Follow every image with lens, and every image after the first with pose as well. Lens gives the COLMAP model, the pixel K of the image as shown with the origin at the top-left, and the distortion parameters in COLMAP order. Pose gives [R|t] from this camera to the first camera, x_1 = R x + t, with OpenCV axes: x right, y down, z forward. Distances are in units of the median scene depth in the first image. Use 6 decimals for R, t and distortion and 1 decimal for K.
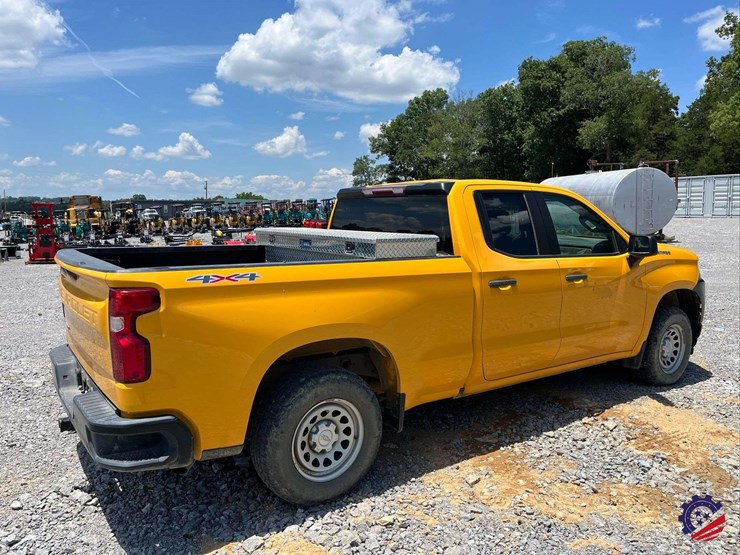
lens RADIAL K [[563.2, 0, 366.8], [0, 563.2, 277.7], [0, 0, 1]] dist [0.070058, -0.099938]
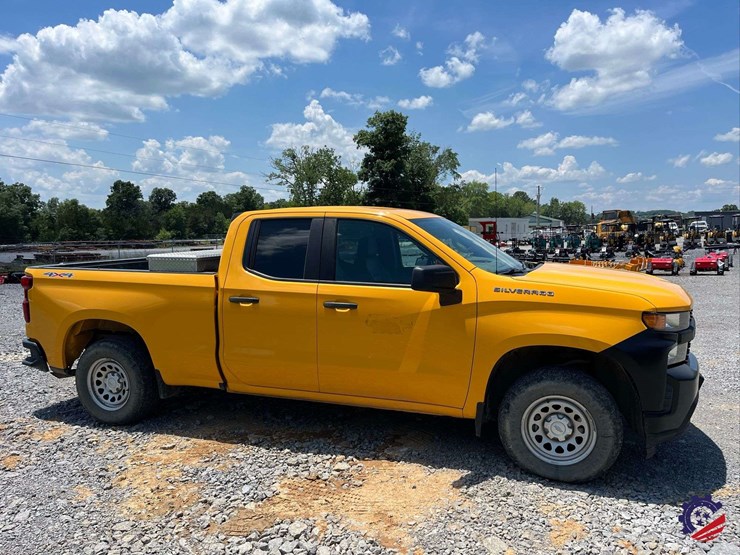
lens RADIAL K [[563.2, 0, 366.8], [0, 563.2, 277.7], [0, 0, 1]] dist [0.070058, -0.099938]
pose [[0.577427, 0.064175, -0.813916, 0.938210], [-0.082327, 0.996402, 0.020157, -0.056437], [0.812281, 0.055368, 0.580632, 0.381255]]
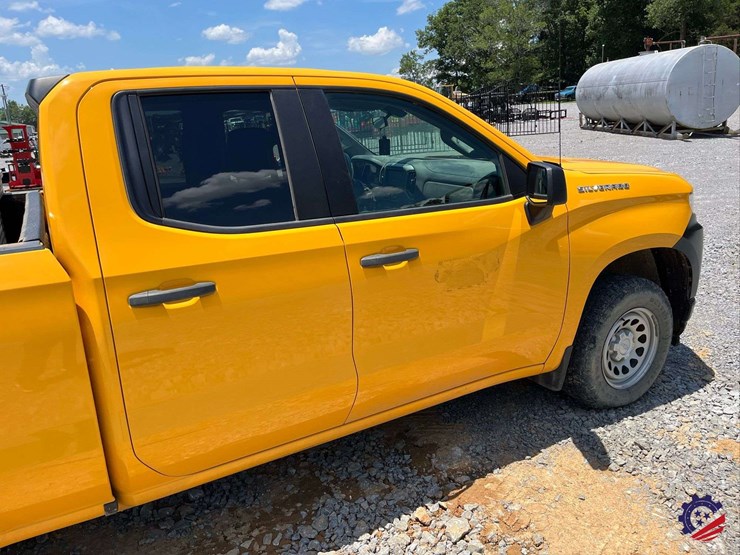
lens RADIAL K [[564.3, 0, 373.1], [0, 564.3, 276.6], [0, 0, 1]] dist [0.072992, -0.105647]
pose [[0.995013, -0.023686, -0.096888, 0.321557], [0.038943, 0.986550, 0.158752, -0.052373], [0.091825, -0.161734, 0.982553, 0.396146]]
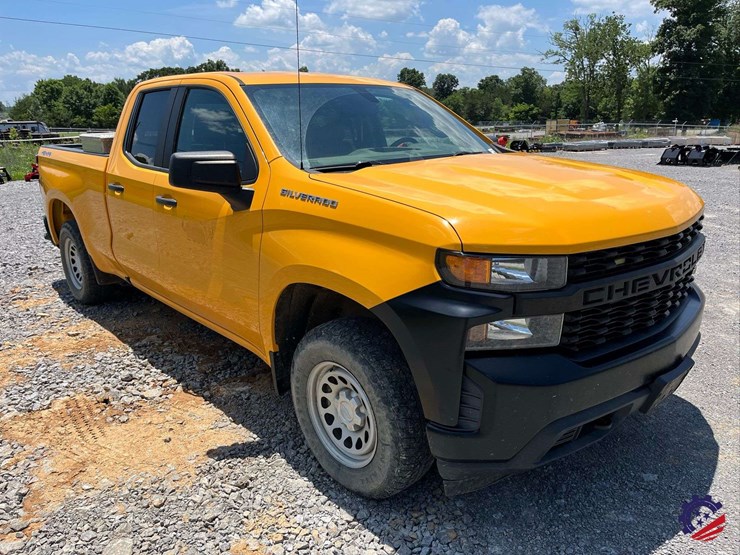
lens RADIAL K [[557.9, 0, 361.7], [0, 557.9, 279.5], [0, 0, 1]] dist [0.067422, -0.100466]
pose [[0.124103, 0.269772, -0.954894, 0.919771], [-0.098305, 0.960941, 0.258704, -0.096657], [0.987388, 0.061765, 0.145776, 0.923929]]
